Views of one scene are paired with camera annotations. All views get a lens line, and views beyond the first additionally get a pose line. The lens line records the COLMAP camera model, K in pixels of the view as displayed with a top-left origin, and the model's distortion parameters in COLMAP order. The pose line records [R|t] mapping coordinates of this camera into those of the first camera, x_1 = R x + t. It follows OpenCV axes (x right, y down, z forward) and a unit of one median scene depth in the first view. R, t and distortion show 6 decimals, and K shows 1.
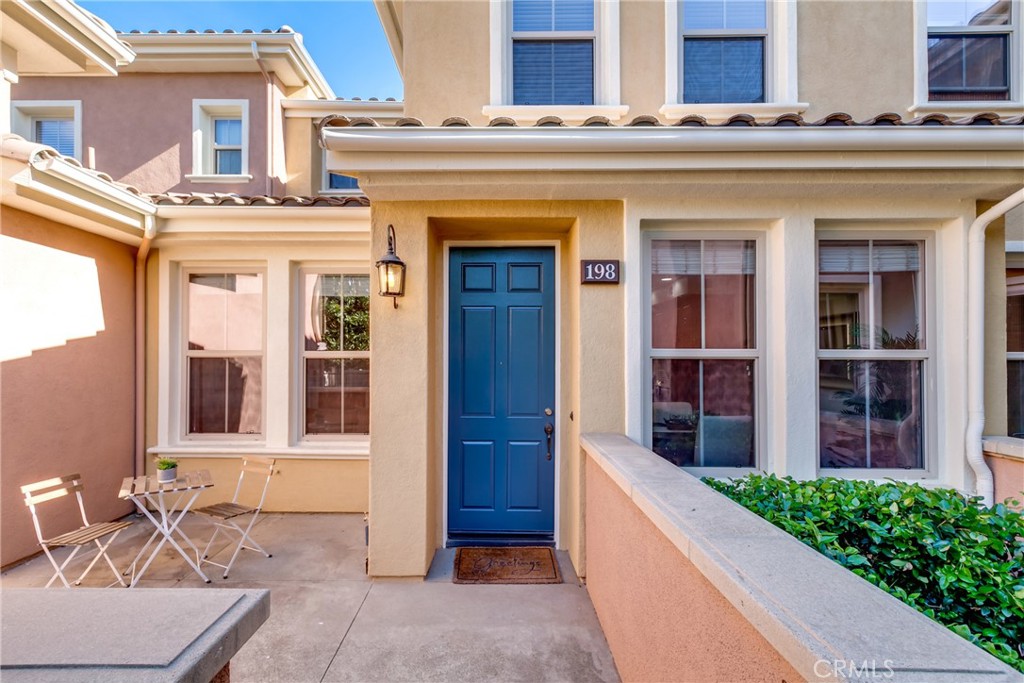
lens RADIAL K [[465.7, 0, 490.3], [0, 465.7, 351.4], [0, 0, 1]] dist [0.002976, 0.000111]
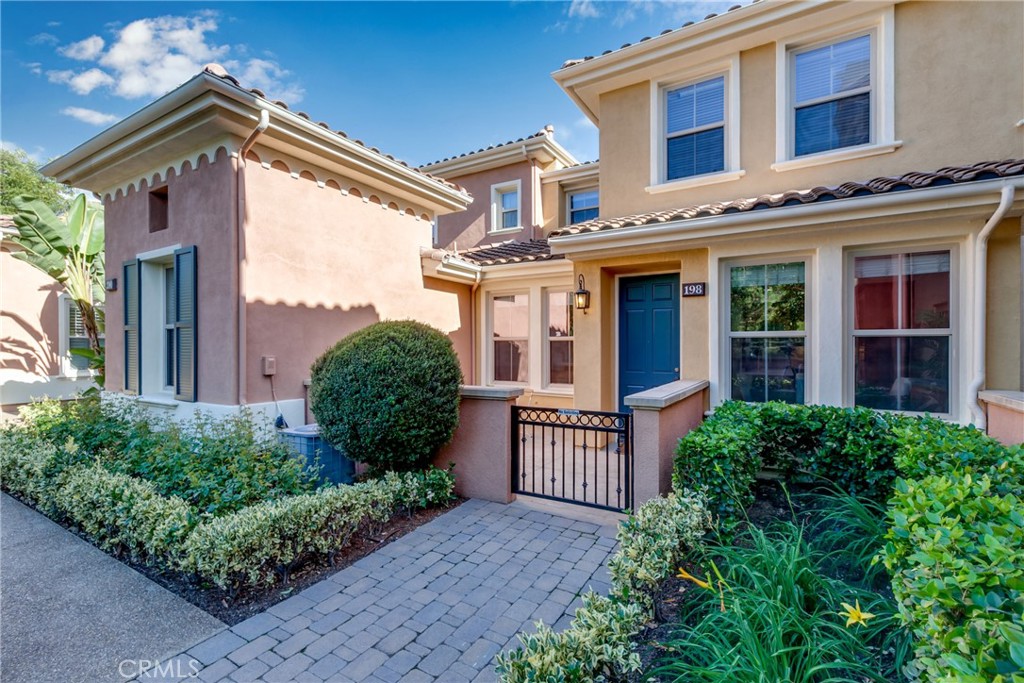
lens RADIAL K [[465.7, 0, 490.3], [0, 465.7, 351.4], [0, 0, 1]] dist [0.002976, 0.000111]
pose [[0.852284, 0.003683, -0.523066, 0.367086], [0.009449, 0.999704, 0.022434, 0.015060], [0.522994, -0.024063, 0.851997, -0.686729]]
